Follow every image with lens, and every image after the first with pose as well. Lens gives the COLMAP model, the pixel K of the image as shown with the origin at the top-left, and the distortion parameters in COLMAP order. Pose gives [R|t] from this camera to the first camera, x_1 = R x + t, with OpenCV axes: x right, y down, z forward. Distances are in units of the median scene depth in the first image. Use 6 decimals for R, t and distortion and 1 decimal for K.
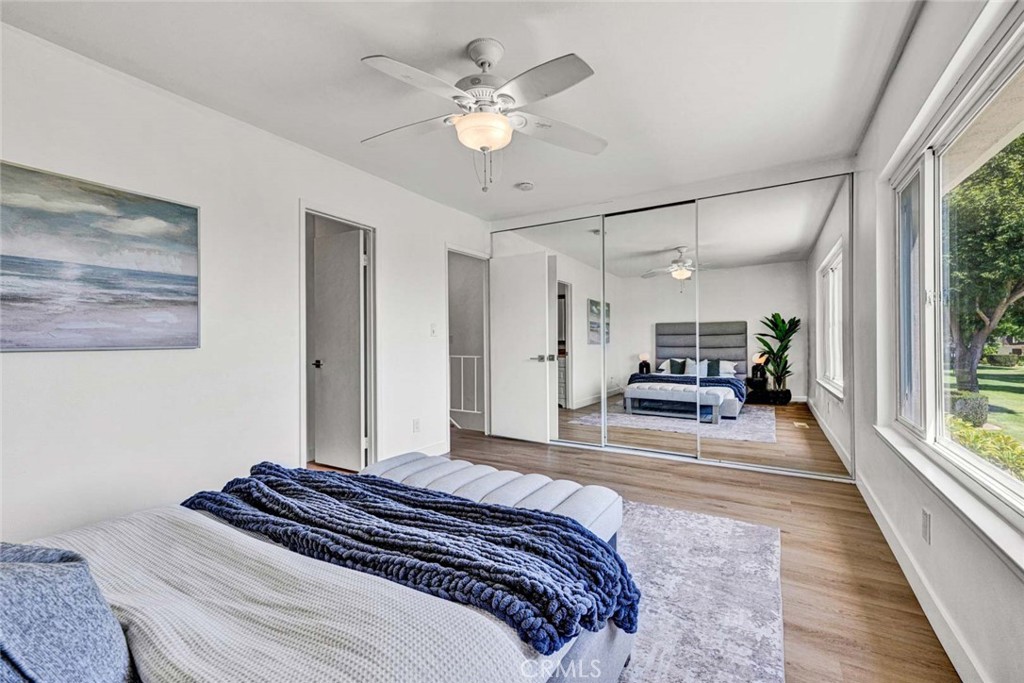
lens RADIAL K [[429.5, 0, 512.0], [0, 429.5, 341.5], [0, 0, 1]] dist [0.001379, 0.000114]
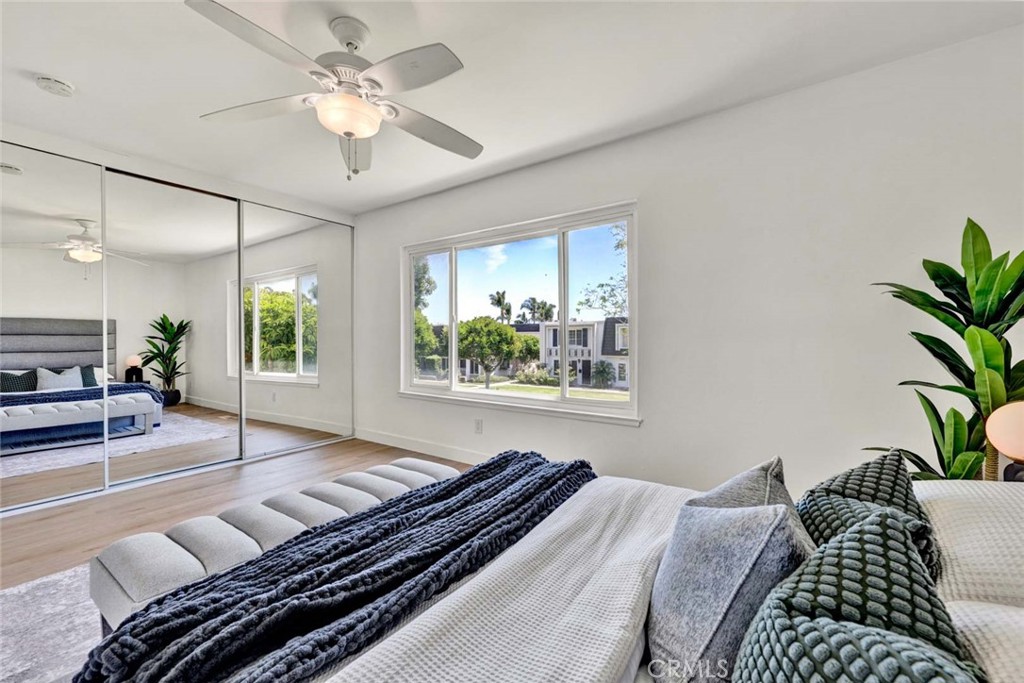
lens RADIAL K [[412.1, 0, 512.0], [0, 412.1, 341.5], [0, 0, 1]] dist [0.003289, 0.000299]
pose [[0.068032, 0.001768, 0.997682, -1.355235], [0.002245, 0.999996, -0.001925, 0.004919], [-0.997681, 0.002371, 0.068028, 0.851451]]
